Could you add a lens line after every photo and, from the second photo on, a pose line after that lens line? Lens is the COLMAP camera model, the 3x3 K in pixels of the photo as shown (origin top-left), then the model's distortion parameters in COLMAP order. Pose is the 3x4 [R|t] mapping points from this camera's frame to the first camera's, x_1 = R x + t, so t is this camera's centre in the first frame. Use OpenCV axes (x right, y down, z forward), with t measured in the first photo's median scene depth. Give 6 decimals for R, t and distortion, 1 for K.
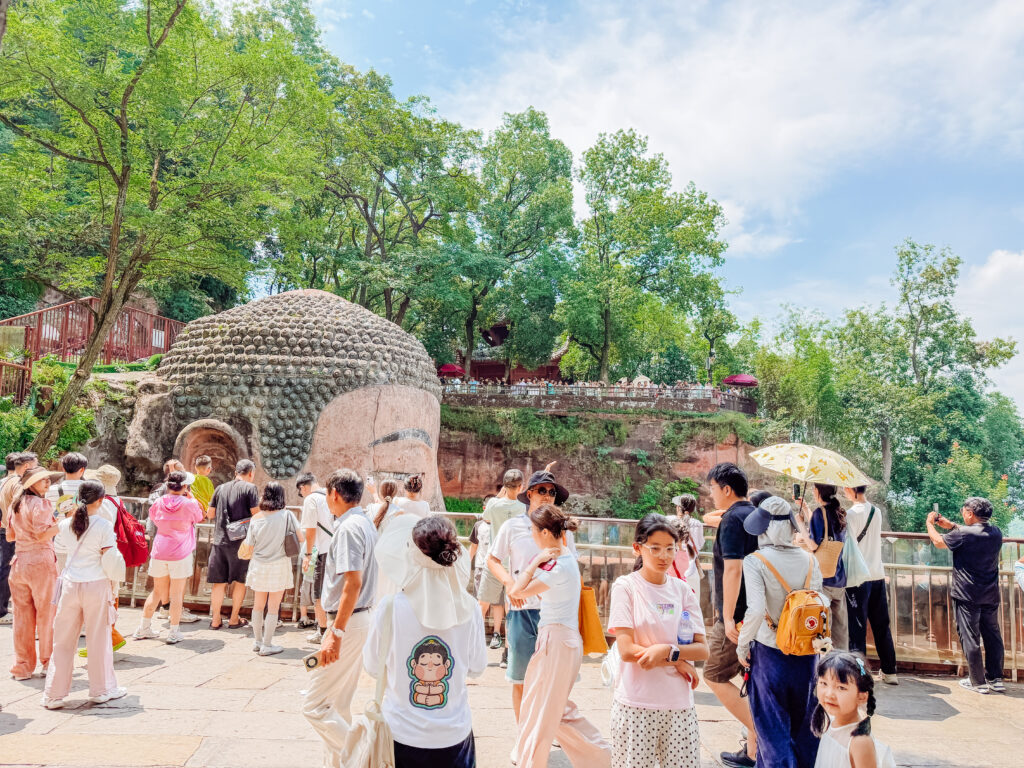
lens RADIAL K [[717.2, 0, 510.8], [0, 717.2, 387.6], [0, 0, 1]] dist [0.070590, -0.005263]
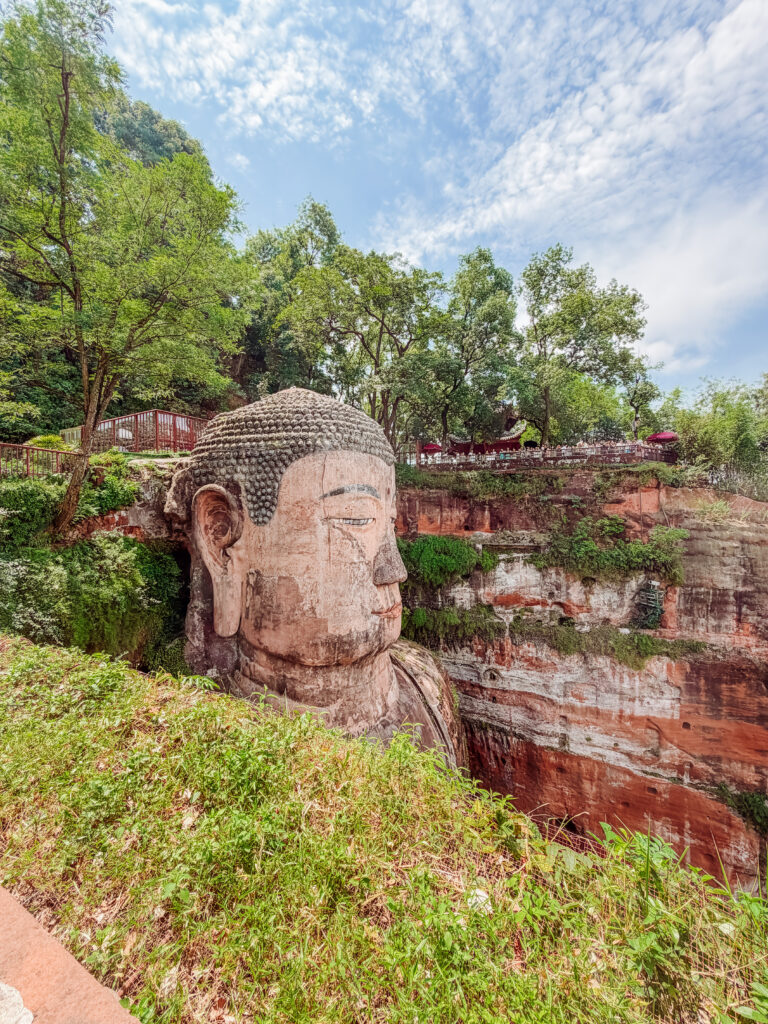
lens RADIAL K [[413.5, 0, 386.5], [0, 413.5, 508.0], [0, 0, 1]] dist [0.000135, 0.000237]
pose [[0.954136, -0.042337, -0.296365, 0.077474], [0.068340, 0.994614, 0.077930, 0.027494], [0.291470, -0.094609, 0.951890, 0.187140]]
